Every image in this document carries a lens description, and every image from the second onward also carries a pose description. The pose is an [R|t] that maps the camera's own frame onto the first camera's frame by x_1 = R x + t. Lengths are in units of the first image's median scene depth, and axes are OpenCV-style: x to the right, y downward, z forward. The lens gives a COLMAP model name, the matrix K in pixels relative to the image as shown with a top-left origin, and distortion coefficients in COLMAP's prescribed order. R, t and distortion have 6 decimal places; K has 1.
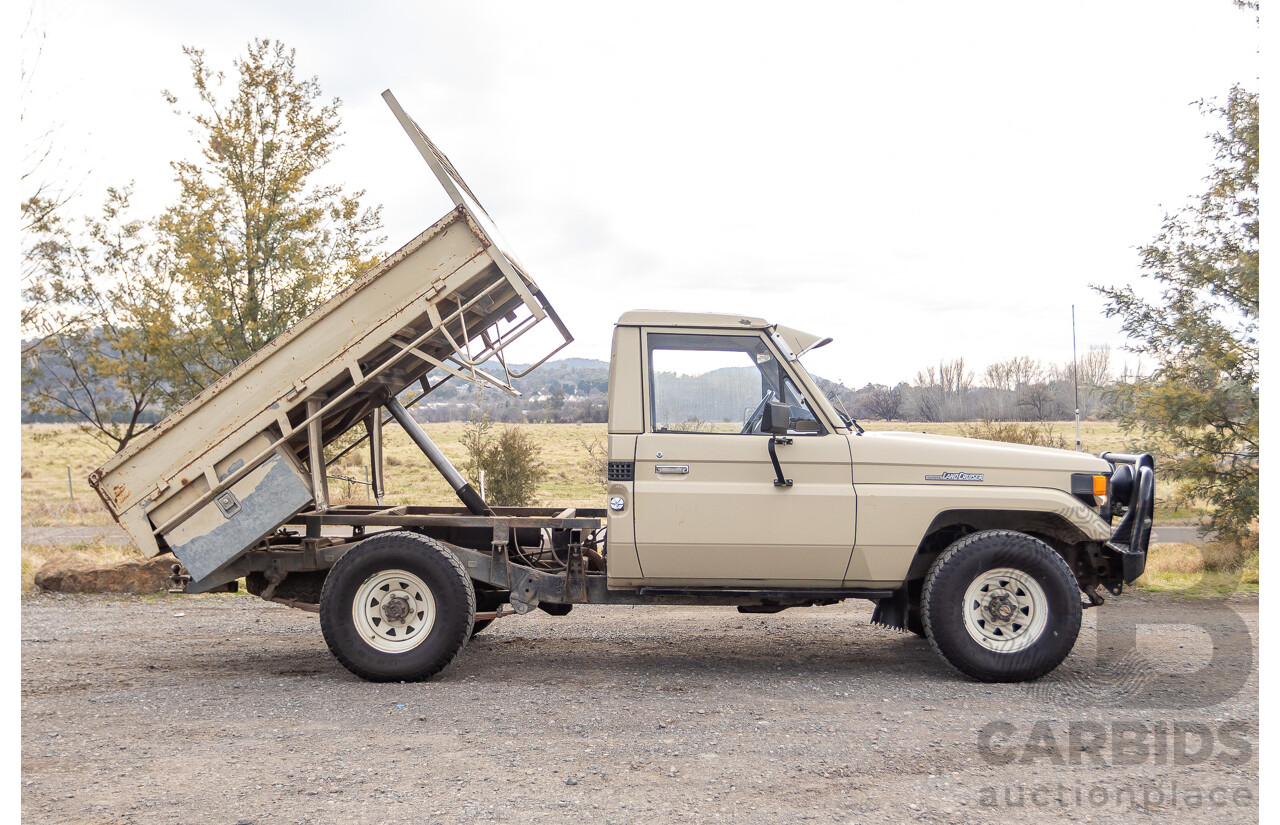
lens RADIAL K [[1350.3, 0, 608.2], [0, 1350.3, 414.8], [0, 0, 1]] dist [-0.010779, 0.005285]
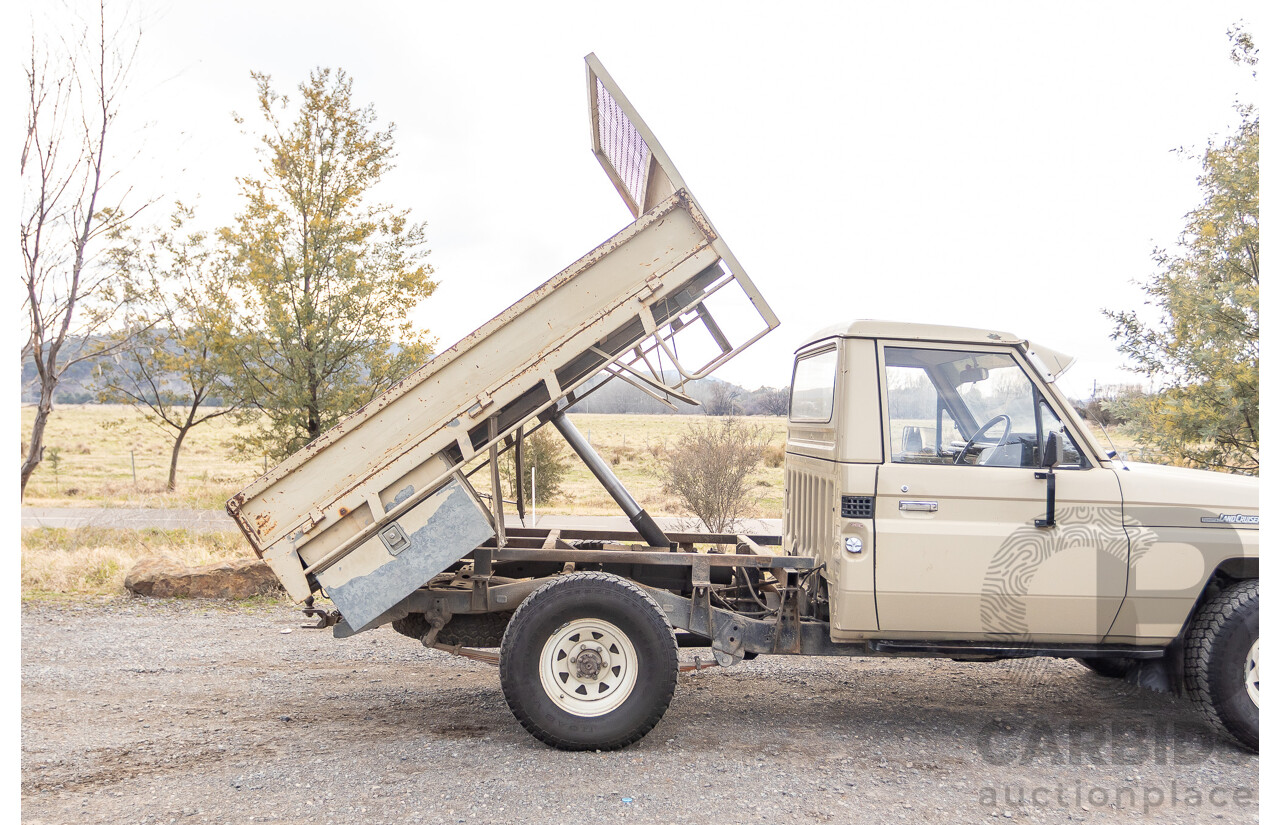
lens RADIAL K [[1101.7, 0, 623.5], [0, 1101.7, 416.3], [0, 0, 1]] dist [-0.023403, 0.000394]
pose [[0.998488, 0.020356, 0.051054, -0.167343], [-0.020696, 0.999767, 0.006143, -0.016096], [-0.050918, -0.007190, 0.998677, 0.295255]]
